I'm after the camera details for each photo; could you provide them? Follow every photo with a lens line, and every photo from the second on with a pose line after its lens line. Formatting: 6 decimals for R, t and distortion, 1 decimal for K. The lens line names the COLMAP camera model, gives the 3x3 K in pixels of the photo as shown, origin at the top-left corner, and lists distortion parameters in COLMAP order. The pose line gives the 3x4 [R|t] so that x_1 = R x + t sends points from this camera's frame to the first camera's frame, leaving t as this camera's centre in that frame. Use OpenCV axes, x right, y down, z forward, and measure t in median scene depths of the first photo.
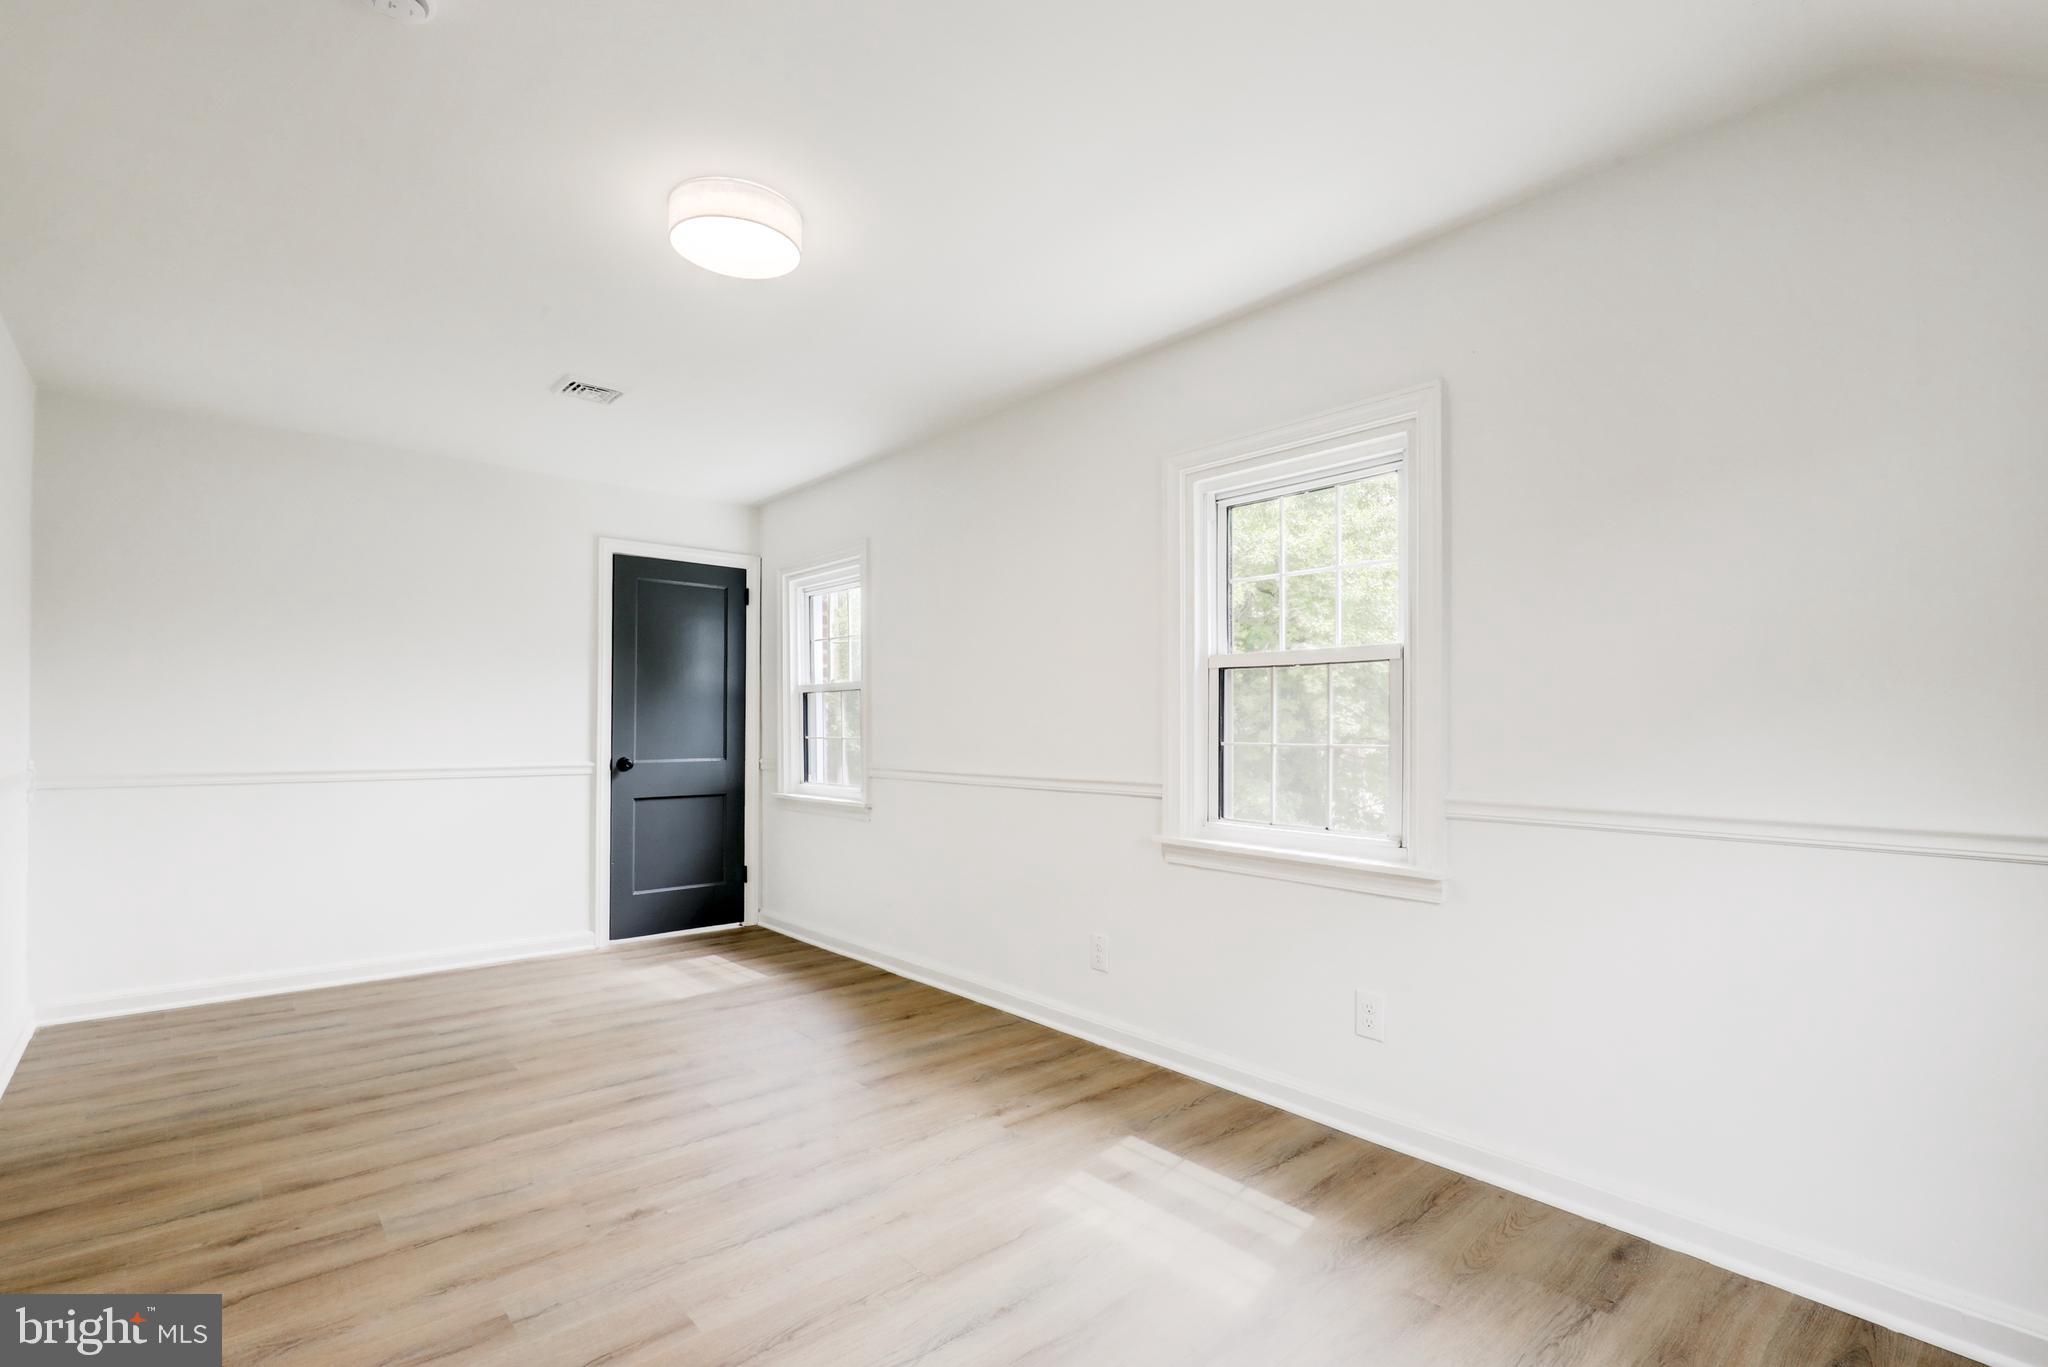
lens RADIAL K [[918.4, 0, 1029.8], [0, 918.4, 690.7], [0, 0, 1]] dist [0.002630, -0.000585]
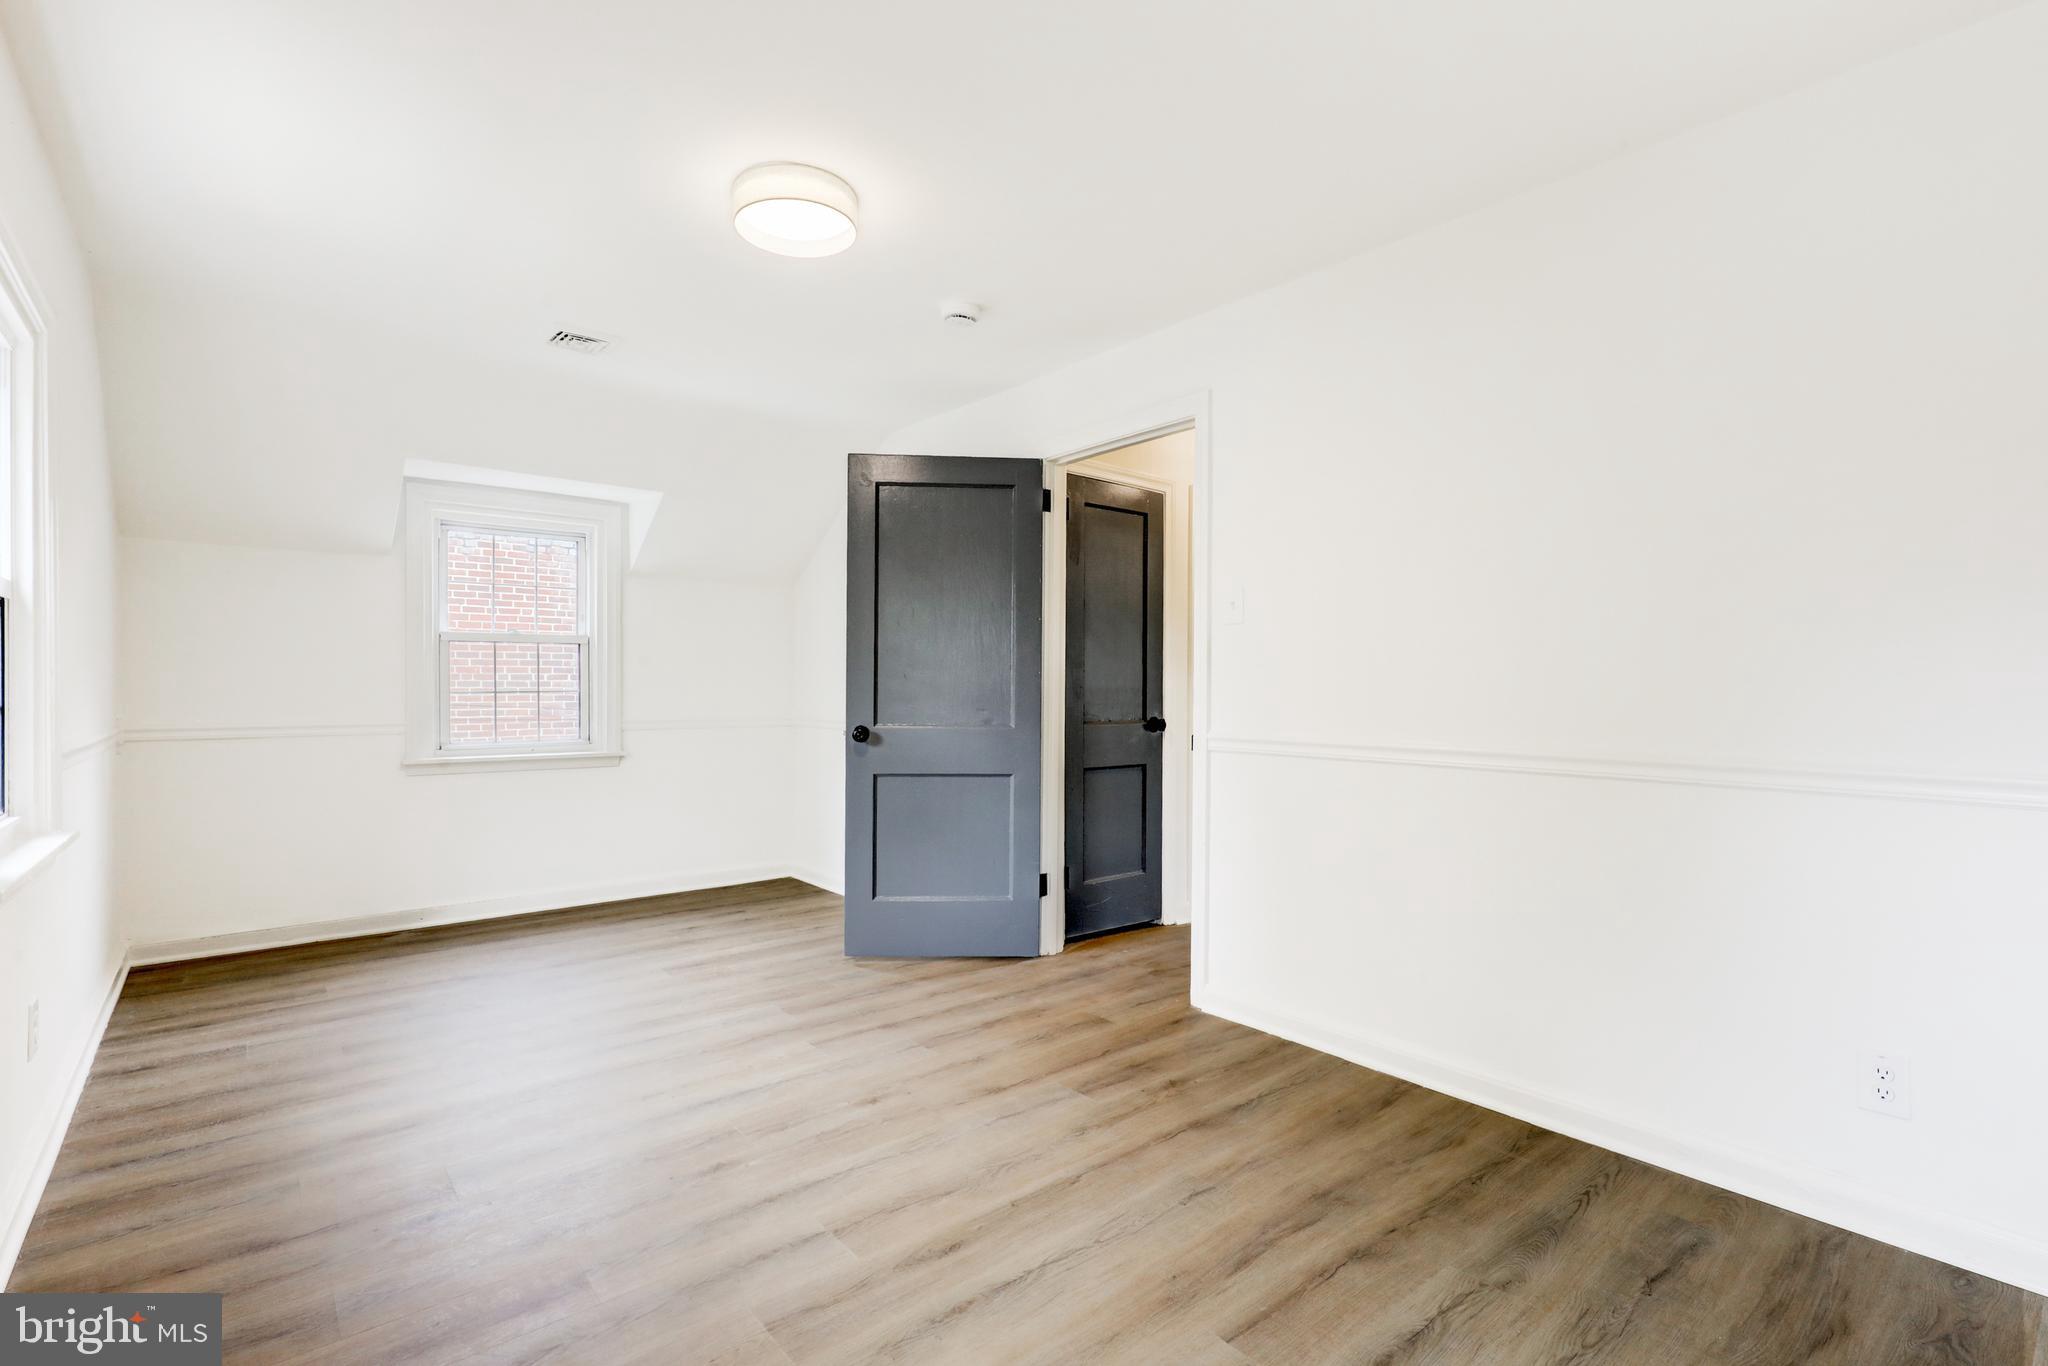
lens RADIAL K [[918.4, 0, 1029.8], [0, 918.4, 690.2], [0, 0, 1]] dist [0.002630, -0.000585]
pose [[-0.999639, -0.001722, 0.026827, -0.603973], [-0.002649, 0.999399, -0.034550, 0.083557], [-0.026752, -0.034609, -0.999043, 2.002470]]
